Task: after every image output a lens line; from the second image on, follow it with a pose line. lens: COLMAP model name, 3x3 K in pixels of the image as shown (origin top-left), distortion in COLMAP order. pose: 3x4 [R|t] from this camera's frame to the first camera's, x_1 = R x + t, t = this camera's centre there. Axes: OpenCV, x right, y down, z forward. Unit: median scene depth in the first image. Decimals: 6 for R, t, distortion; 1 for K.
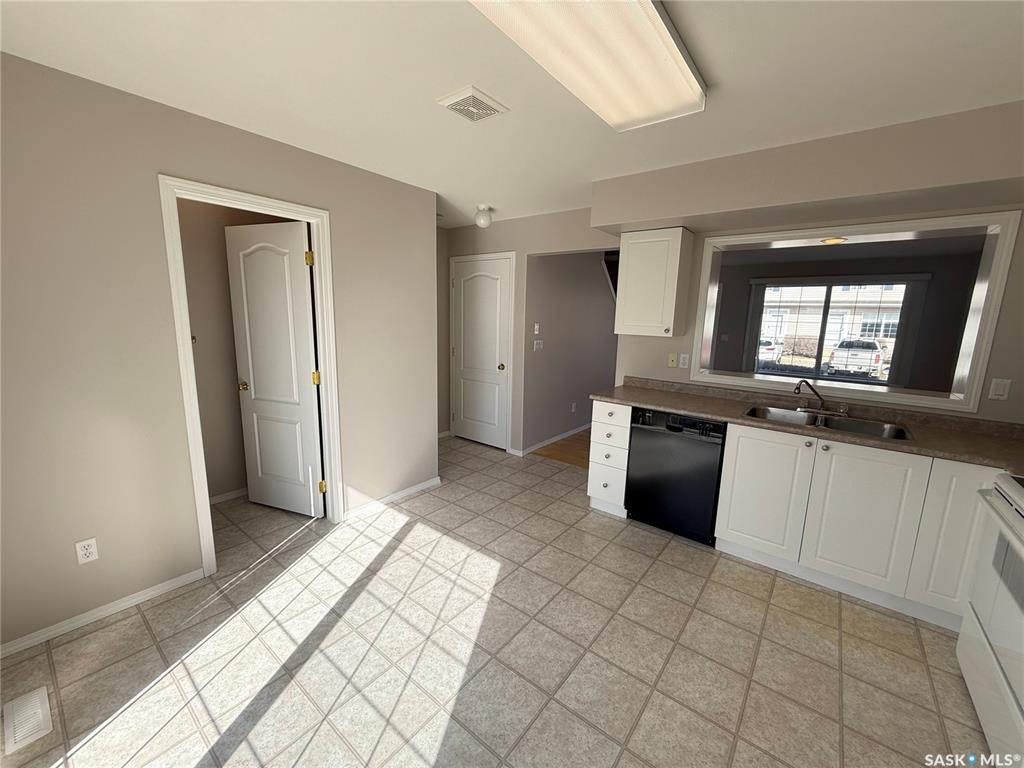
lens RADIAL K [[408.0, 0, 511.2], [0, 408.0, 383.3], [0, 0, 1]] dist [-0.000714, -0.000101]
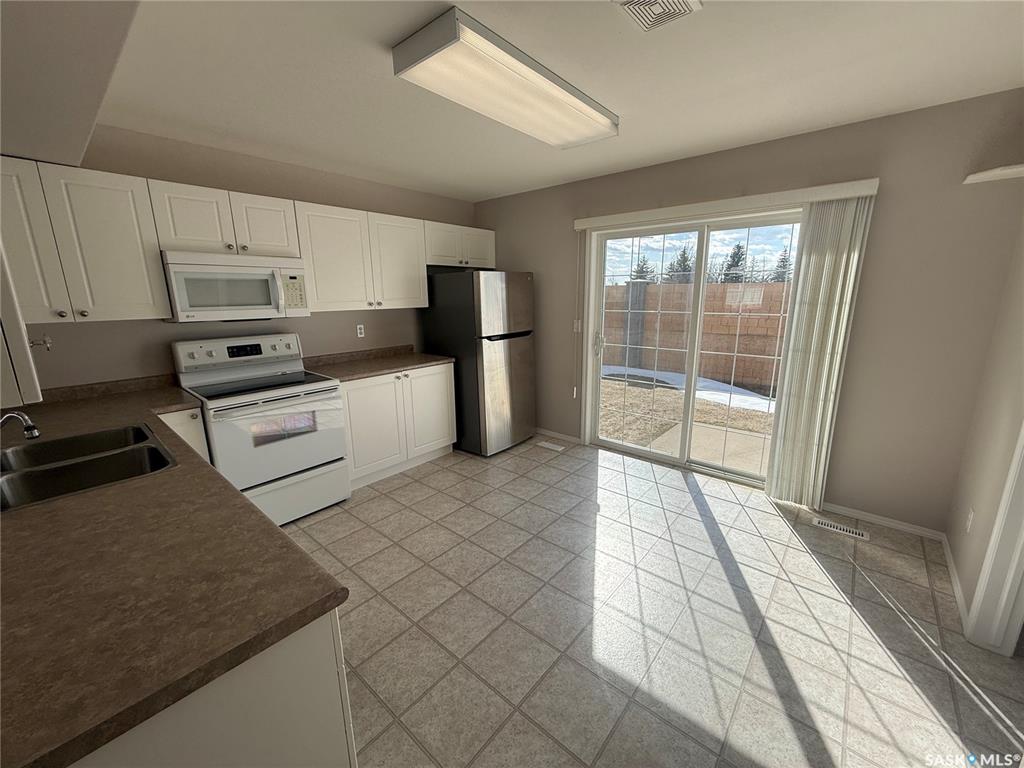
lens RADIAL K [[408.0, 0, 511.2], [0, 408.0, 383.3], [0, 0, 1]] dist [-0.000714, -0.000101]
pose [[-0.999031, -0.022539, 0.037814, 0.107949], [-0.006474, 0.924865, 0.380241, -0.272630], [-0.043543, 0.379628, -0.924114, 1.654922]]
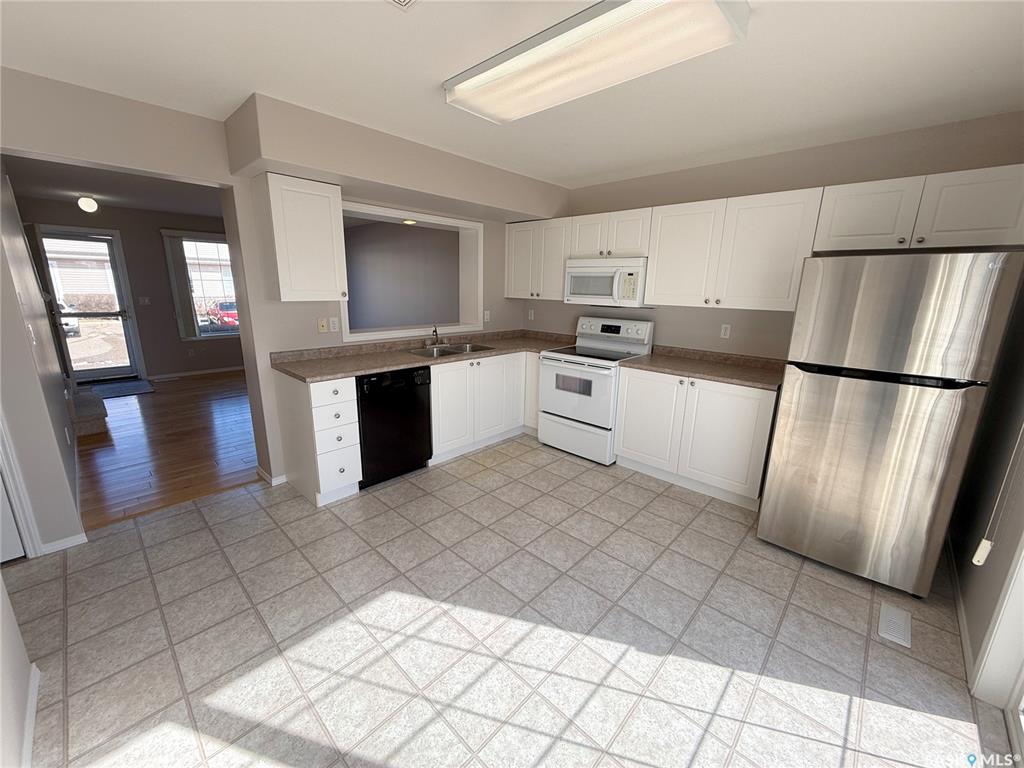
lens RADIAL K [[408.0, 0, 511.2], [0, 408.0, 383.3], [0, 0, 1]] dist [-0.000714, -0.000101]
pose [[0.088164, -0.255770, 0.962709, -0.778295], [0.152091, 0.958597, 0.240750, -0.133912], [-0.984426, 0.125194, 0.123414, 0.688298]]
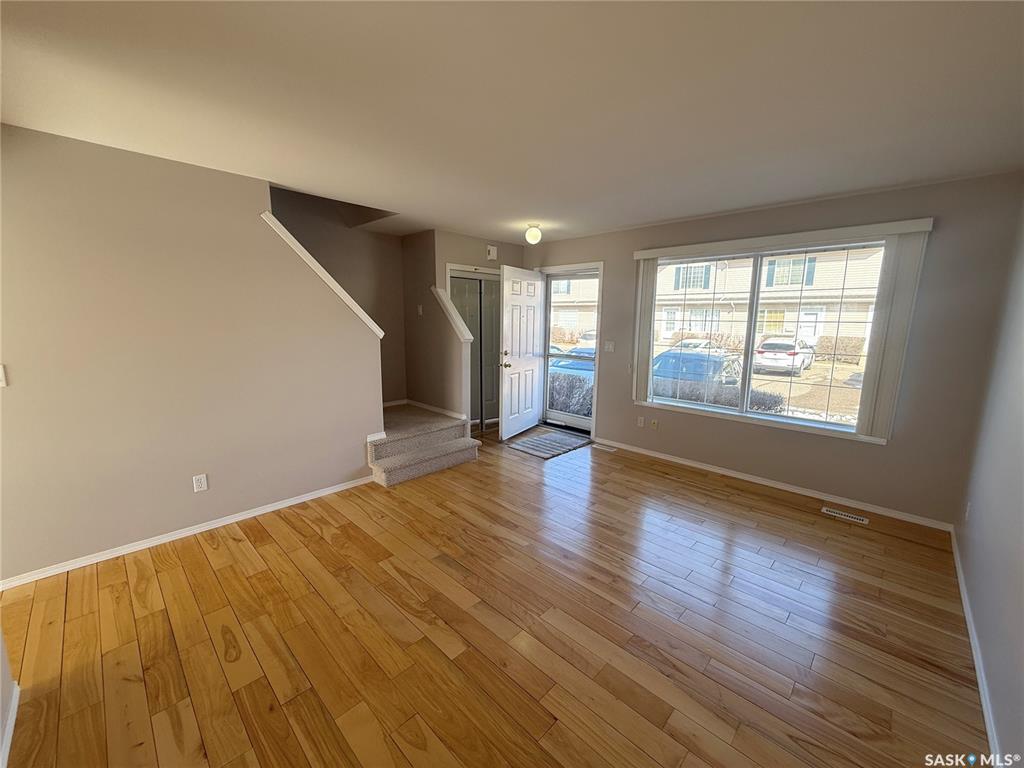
lens RADIAL K [[409.6, 0, 512.0], [0, 409.6, 384.0], [0, 0, 1]] dist [-0.001728, -0.000094]
pose [[0.995189, 0.002155, -0.097948, 1.462292], [-0.002766, 0.999978, -0.006106, -0.166243], [0.097932, 0.006348, 0.995173, 1.175359]]
